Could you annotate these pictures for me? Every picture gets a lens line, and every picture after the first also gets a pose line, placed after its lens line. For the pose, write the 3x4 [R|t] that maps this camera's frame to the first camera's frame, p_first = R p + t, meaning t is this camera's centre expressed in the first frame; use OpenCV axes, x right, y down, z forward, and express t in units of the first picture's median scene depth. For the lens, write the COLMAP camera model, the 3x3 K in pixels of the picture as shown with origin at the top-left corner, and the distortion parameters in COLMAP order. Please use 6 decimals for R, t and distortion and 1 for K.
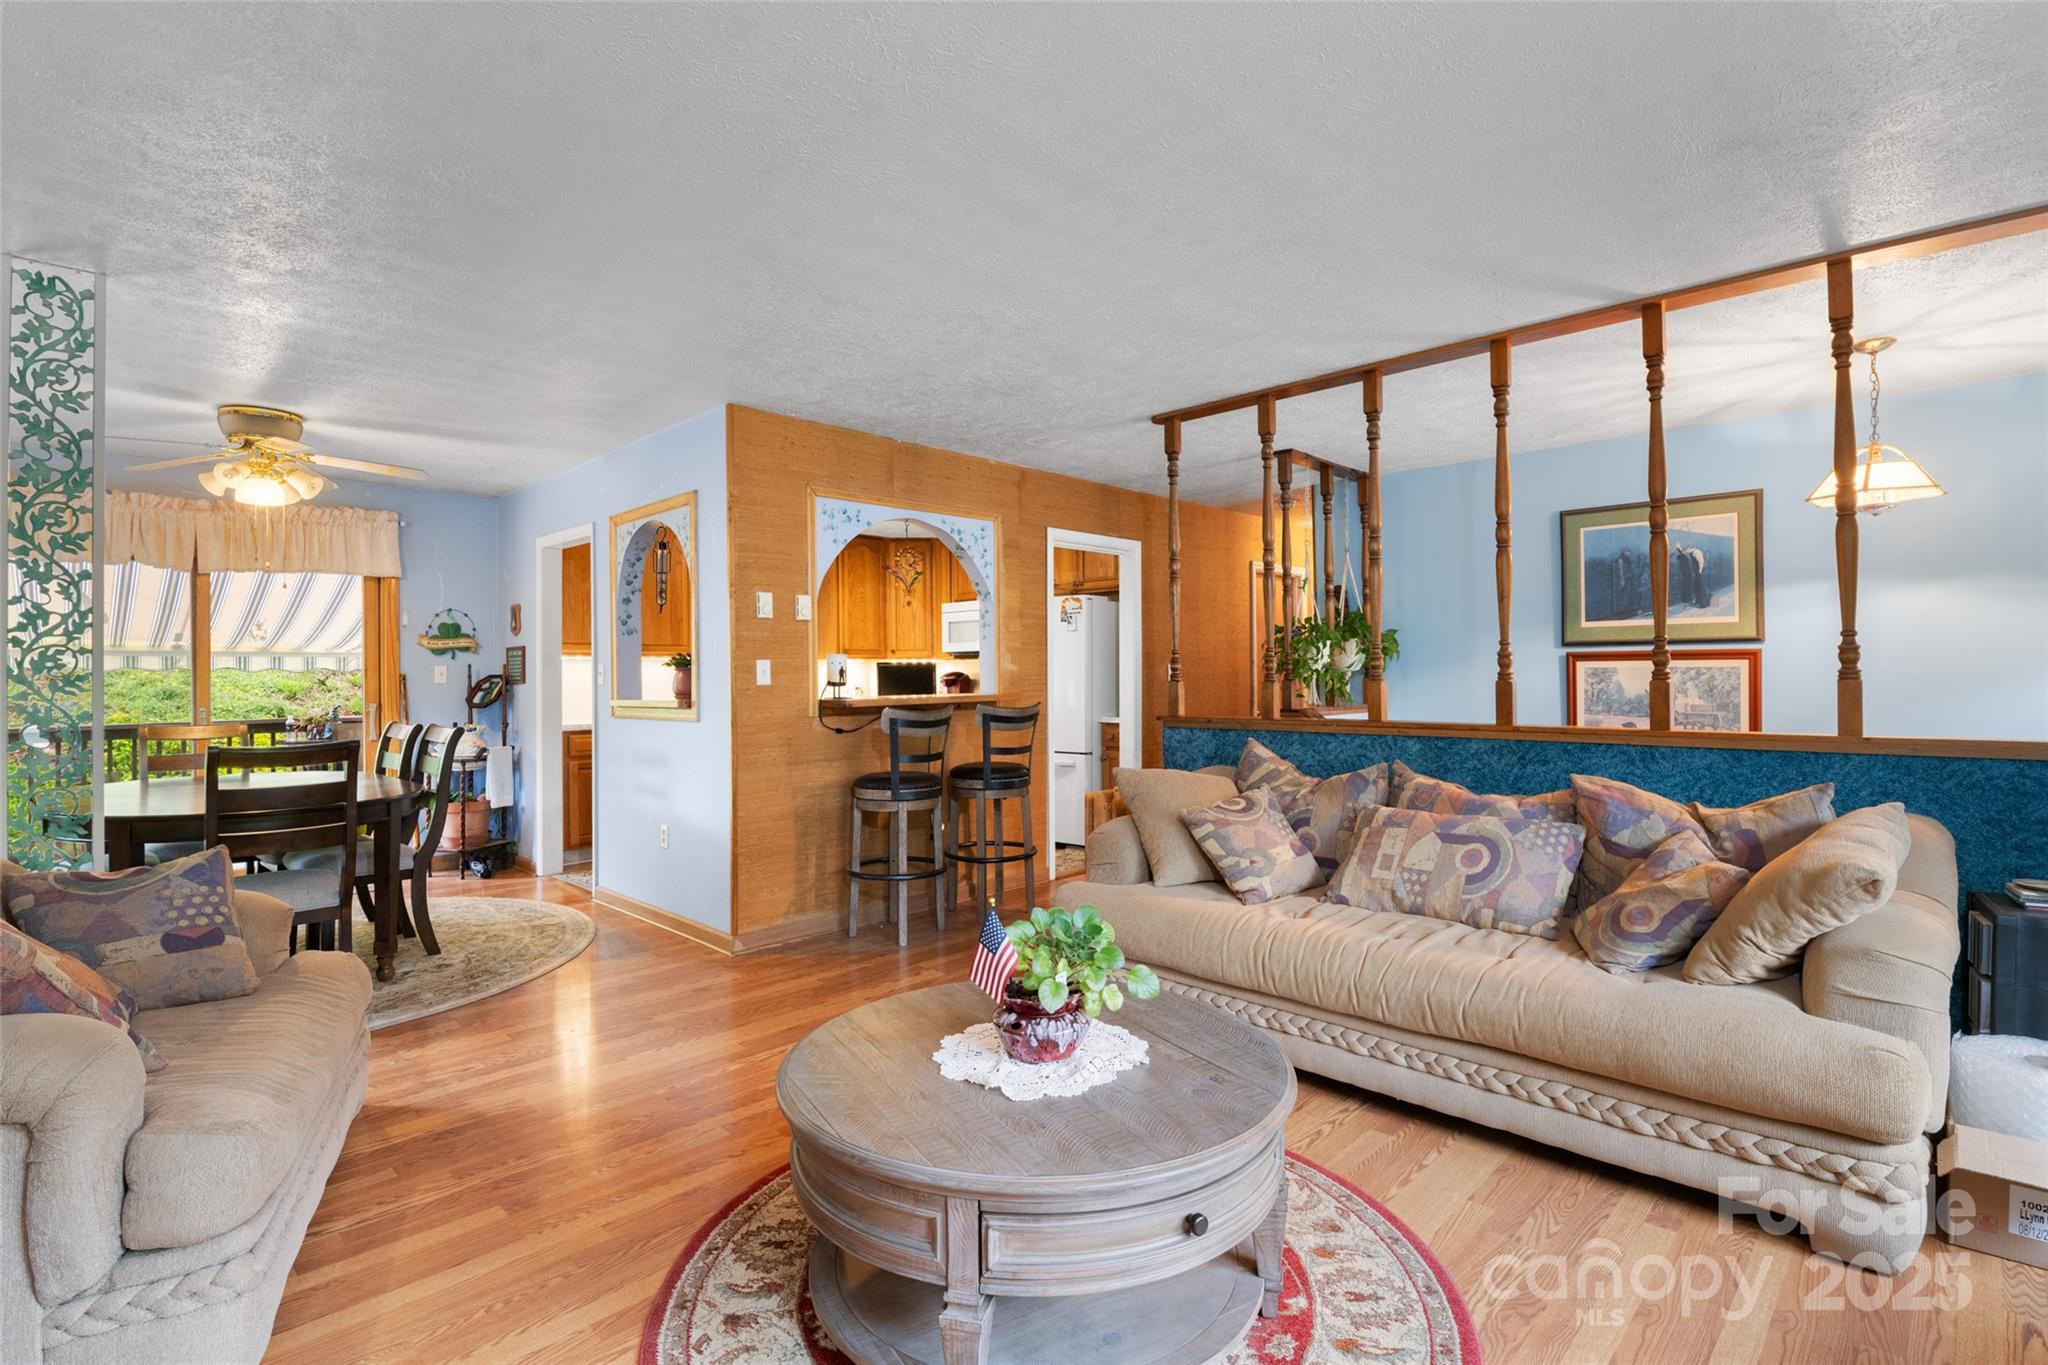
lens RADIAL K [[992.4, 0, 1033.6], [0, 992.4, 689.6], [0, 0, 1]] dist [0.000354, -0.008581]
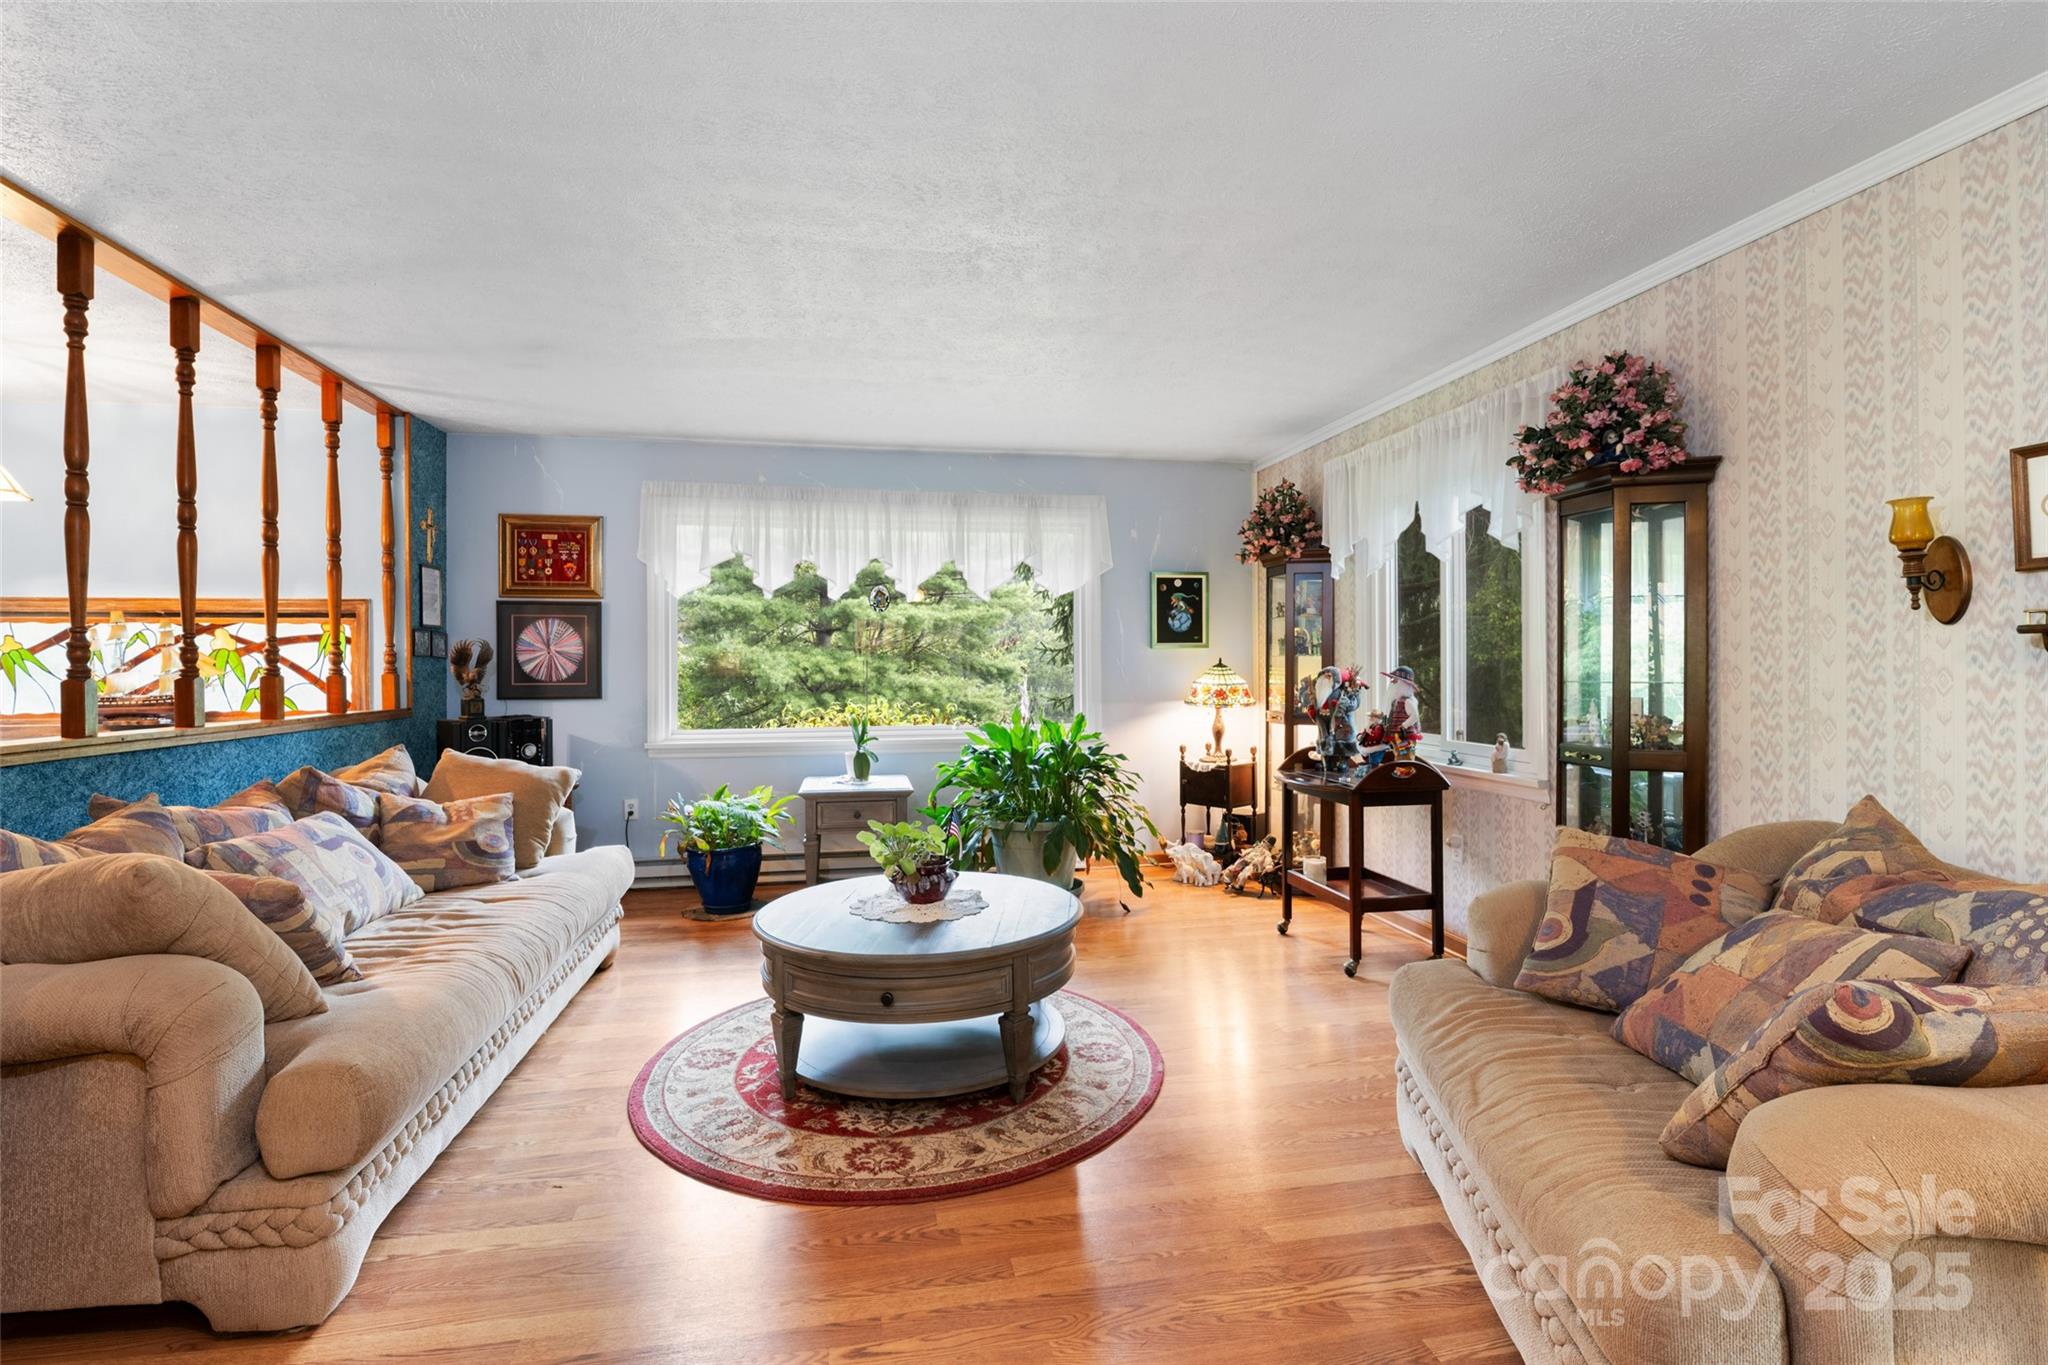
lens RADIAL K [[959.8, 0, 1034.4], [0, 959.8, 662.3], [0, 0, 1]] dist [0.001060, -0.011947]
pose [[-0.829382, 0.011881, 0.558556, -0.422350], [0.017360, 0.999839, 0.004510, -0.010373], [-0.558413, 0.013437, -0.829455, 0.911937]]
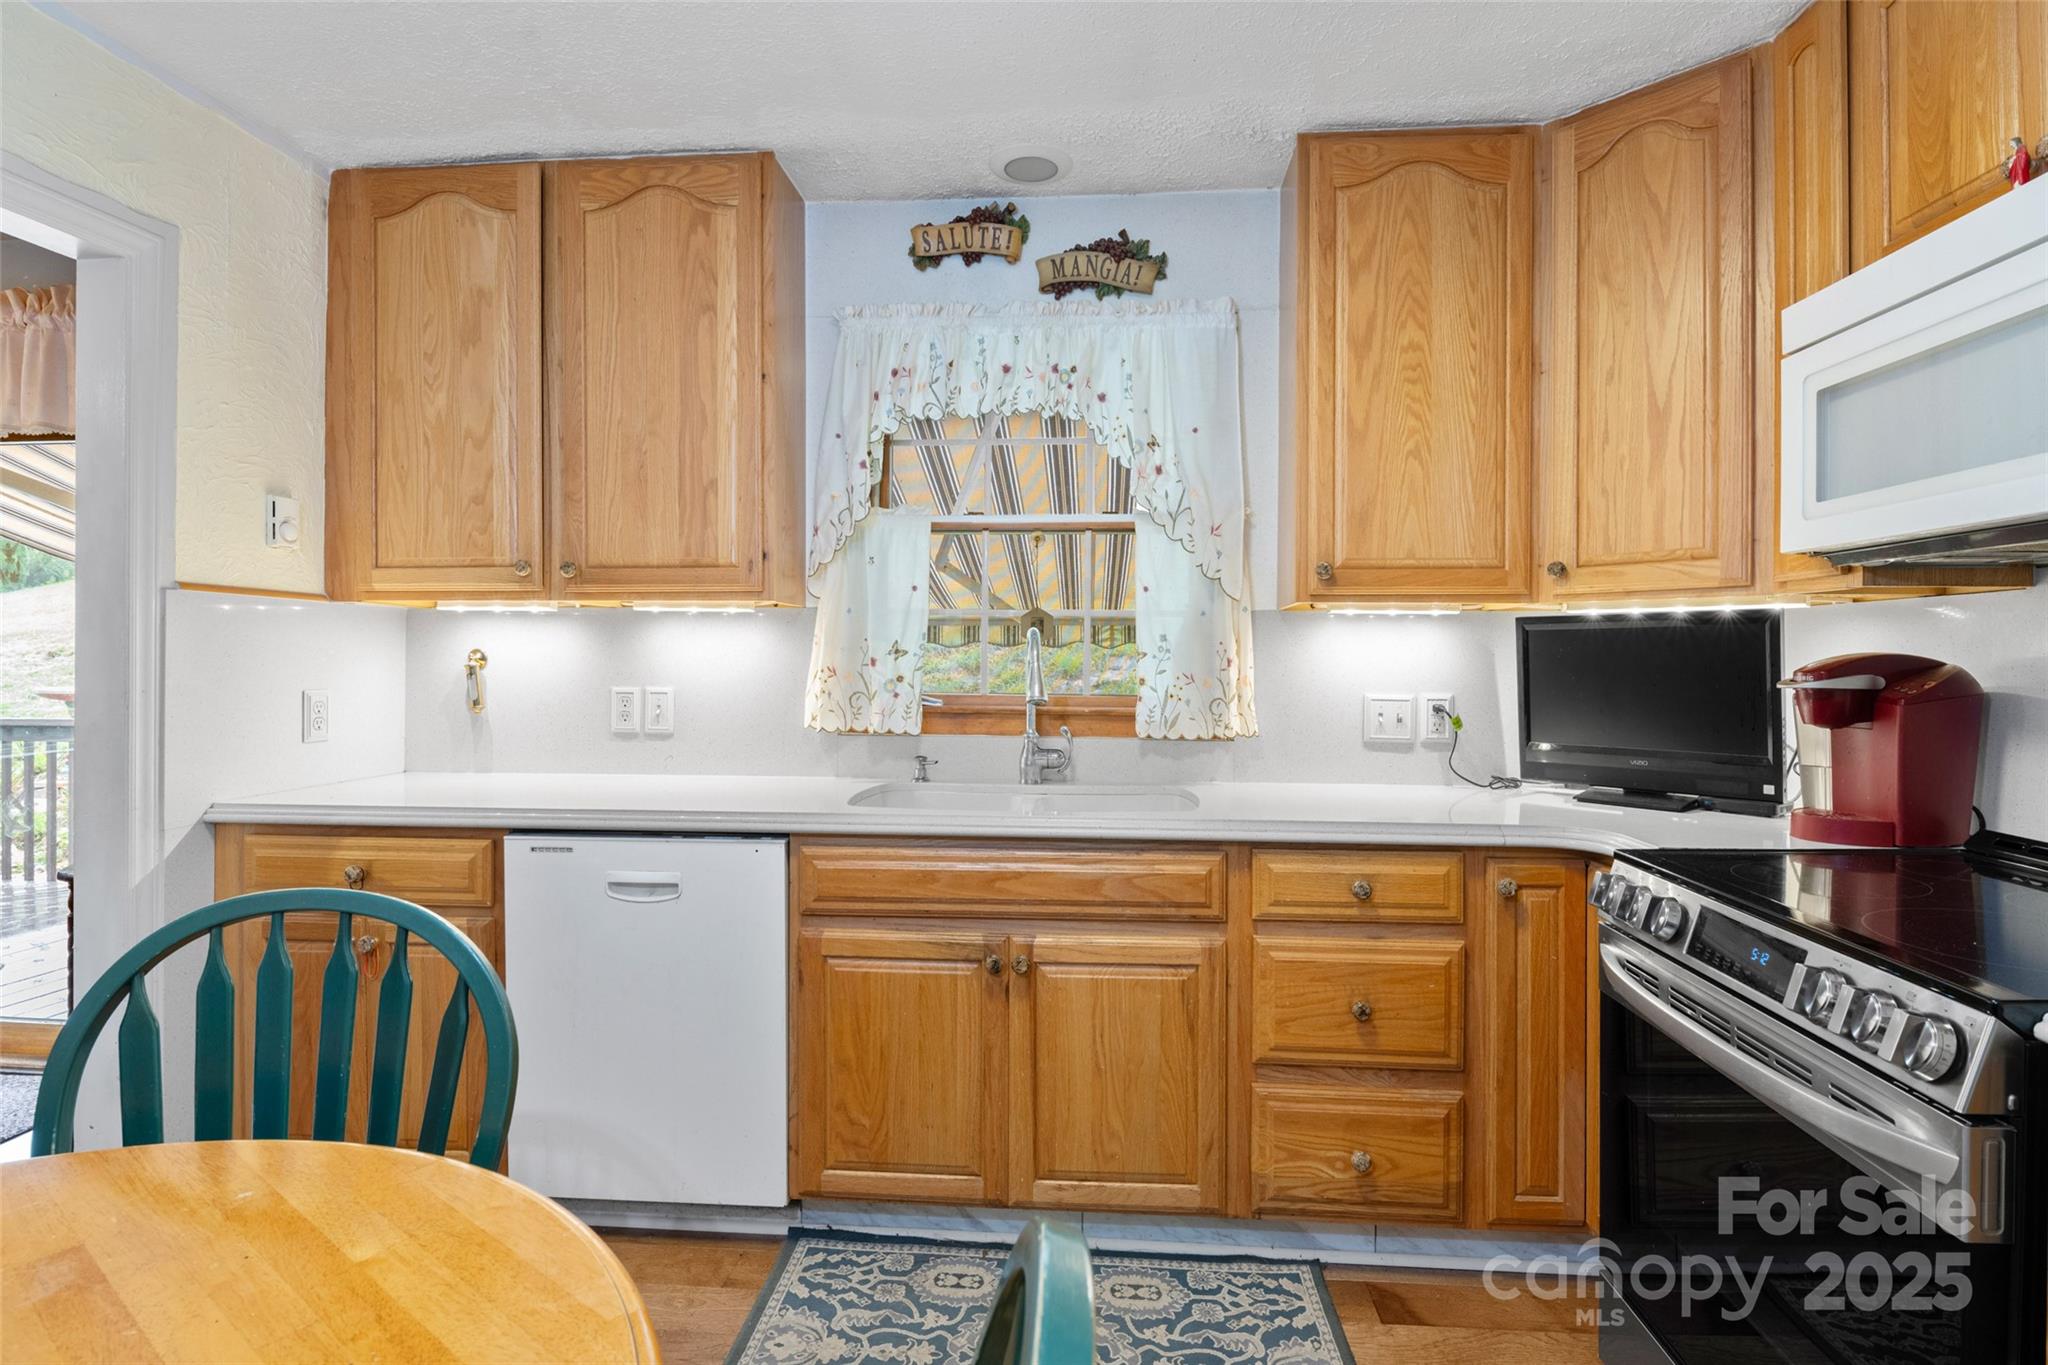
lens RADIAL K [[1020.4, 0, 1026.4], [0, 1020.4, 661.8], [0, 0, 1]] dist [0.001221, -0.000145]
pose [[0.645694, 0.012930, -0.763487, -0.056312], [-0.017074, 0.999851, 0.002493, -0.023083], [0.763405, 0.011426, 0.645819, 1.302708]]
